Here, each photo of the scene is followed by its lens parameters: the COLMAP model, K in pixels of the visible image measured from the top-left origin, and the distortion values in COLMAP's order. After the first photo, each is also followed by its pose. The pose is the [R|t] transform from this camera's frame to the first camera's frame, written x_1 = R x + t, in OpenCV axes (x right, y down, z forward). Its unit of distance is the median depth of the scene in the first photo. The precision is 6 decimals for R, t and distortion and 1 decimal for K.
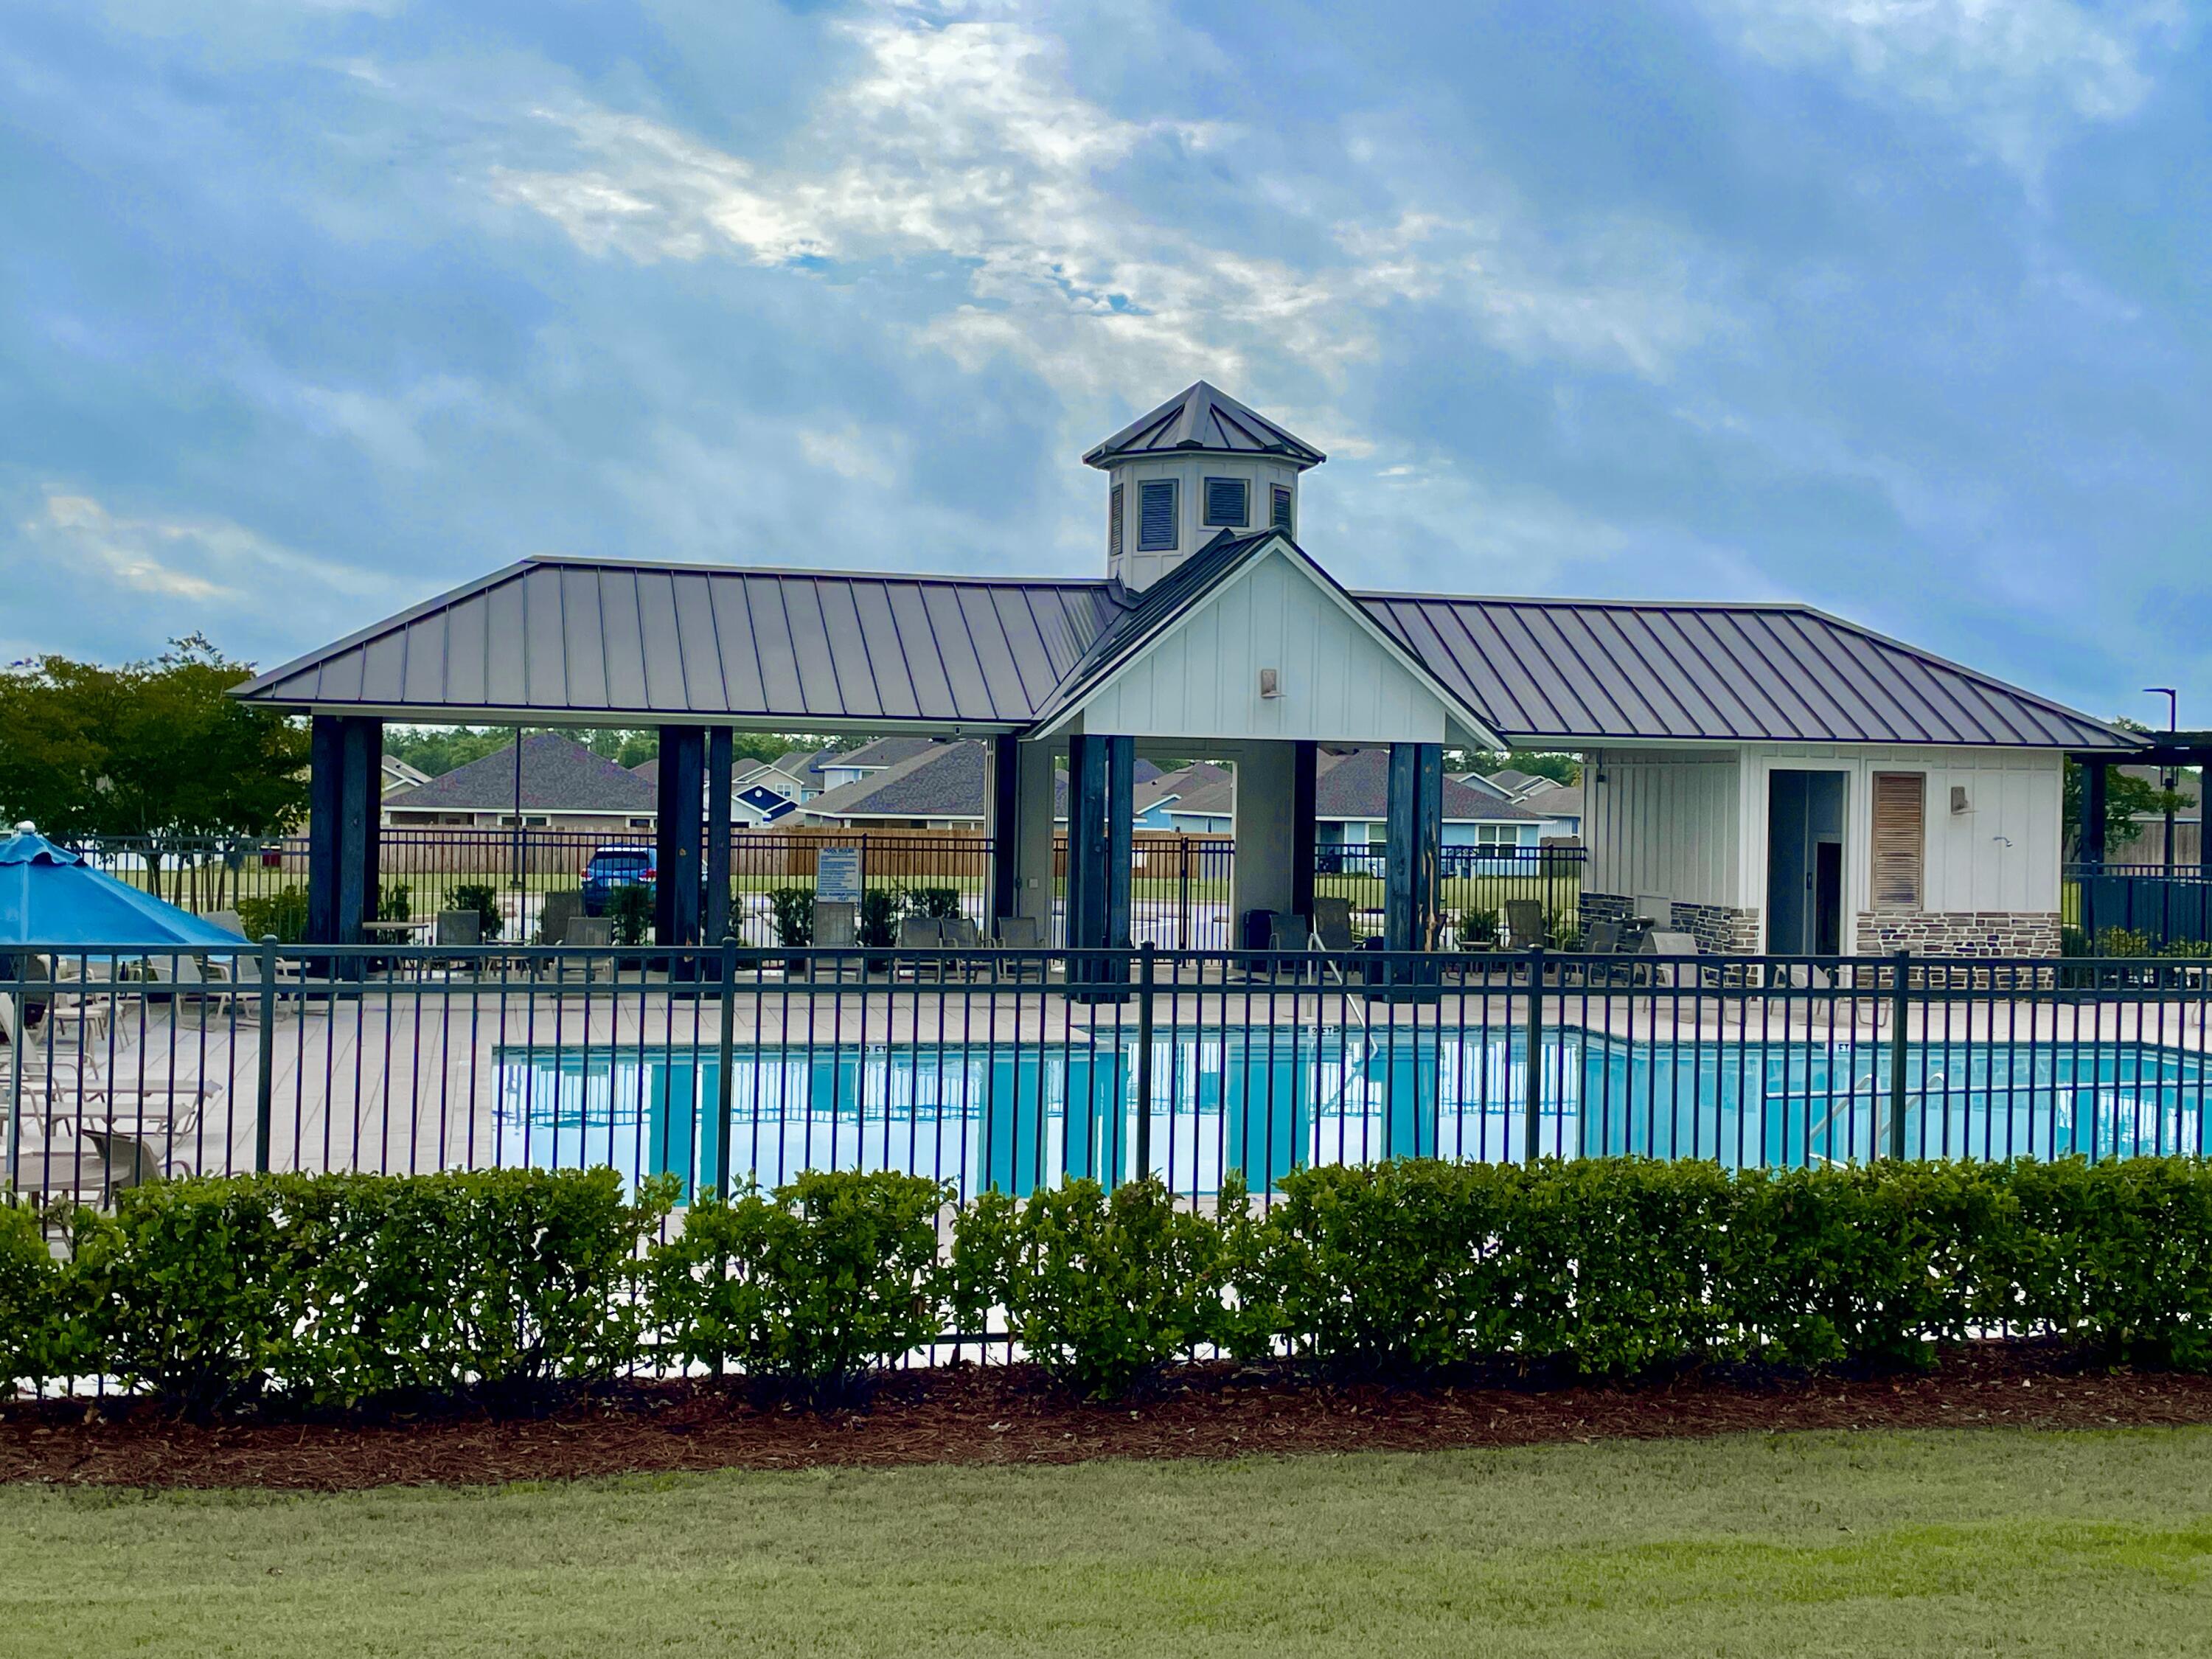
lens RADIAL K [[2608.1, 0, 1106.2], [0, 2608.1, 820.2], [0, 0, 1]] dist [0.147426, 0.000000]
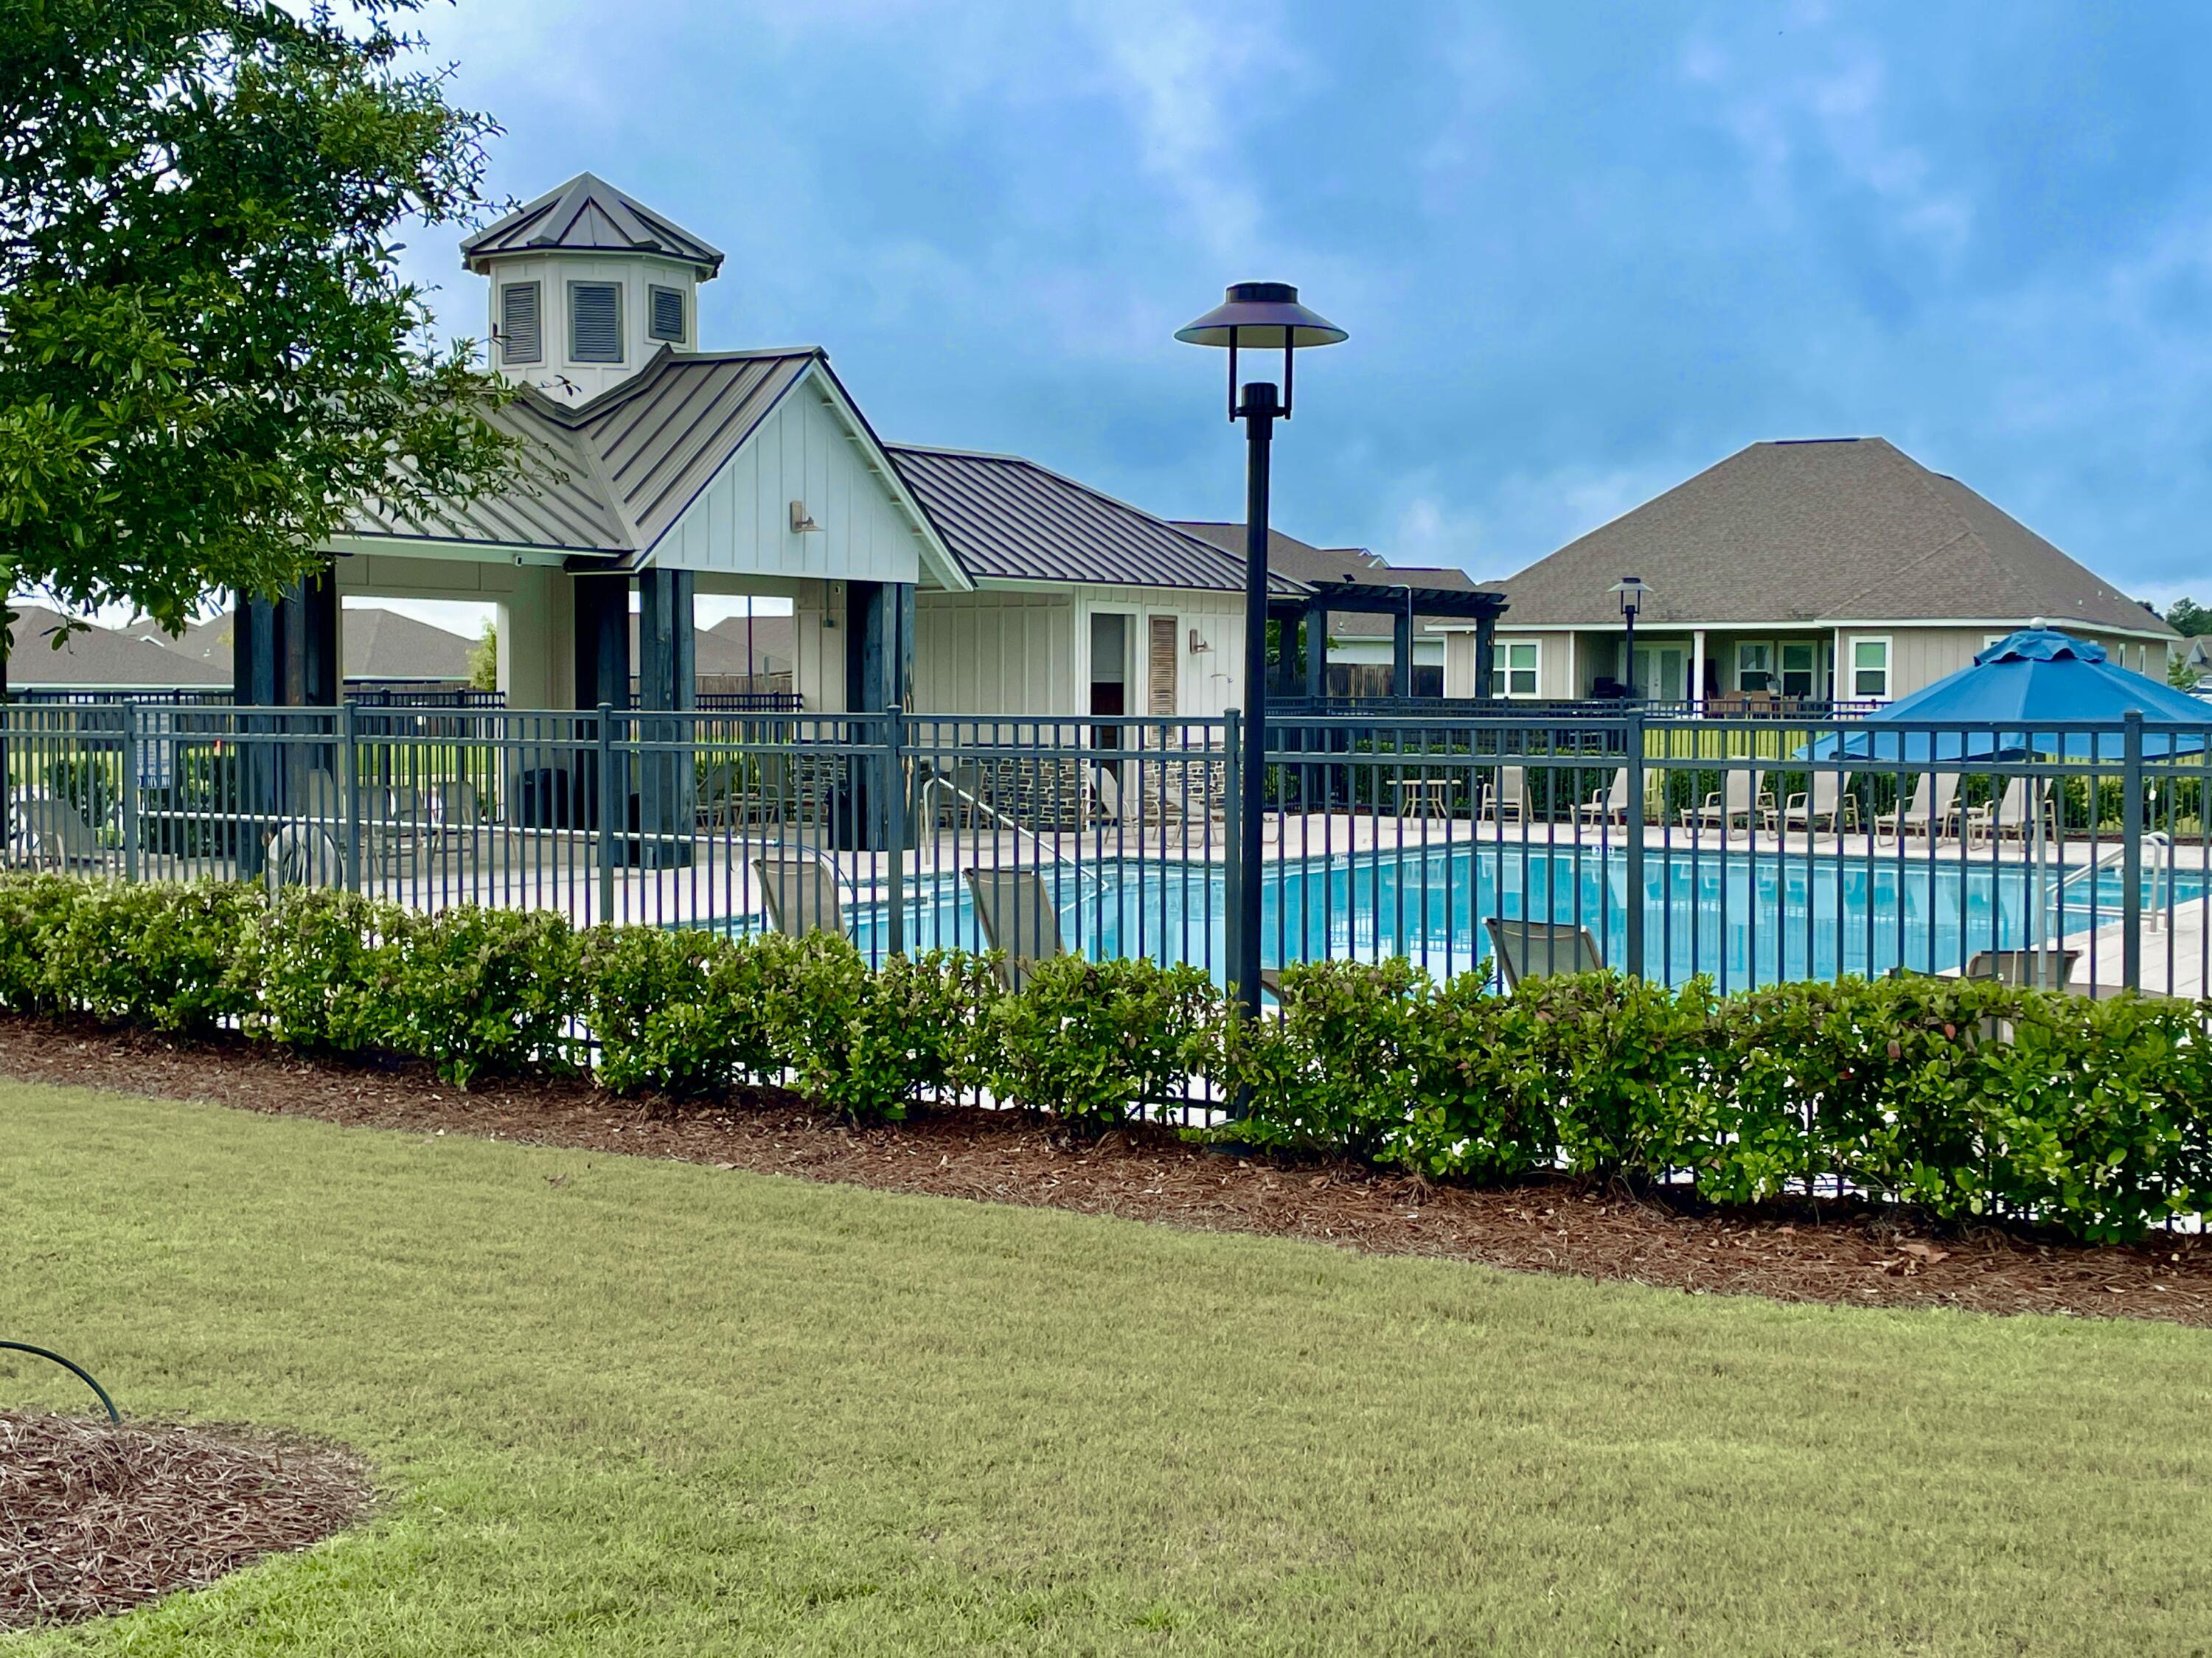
lens RADIAL K [[2607.9, 0, 1089.6], [0, 2607.9, 832.8], [0, 0, 1]] dist [0.147426, 0.000000]
pose [[0.749797, -0.053120, 0.659532, -0.445681], [0.014551, 0.997855, 0.063828, 0.002116], [-0.661508, -0.038261, 0.748962, 0.204437]]
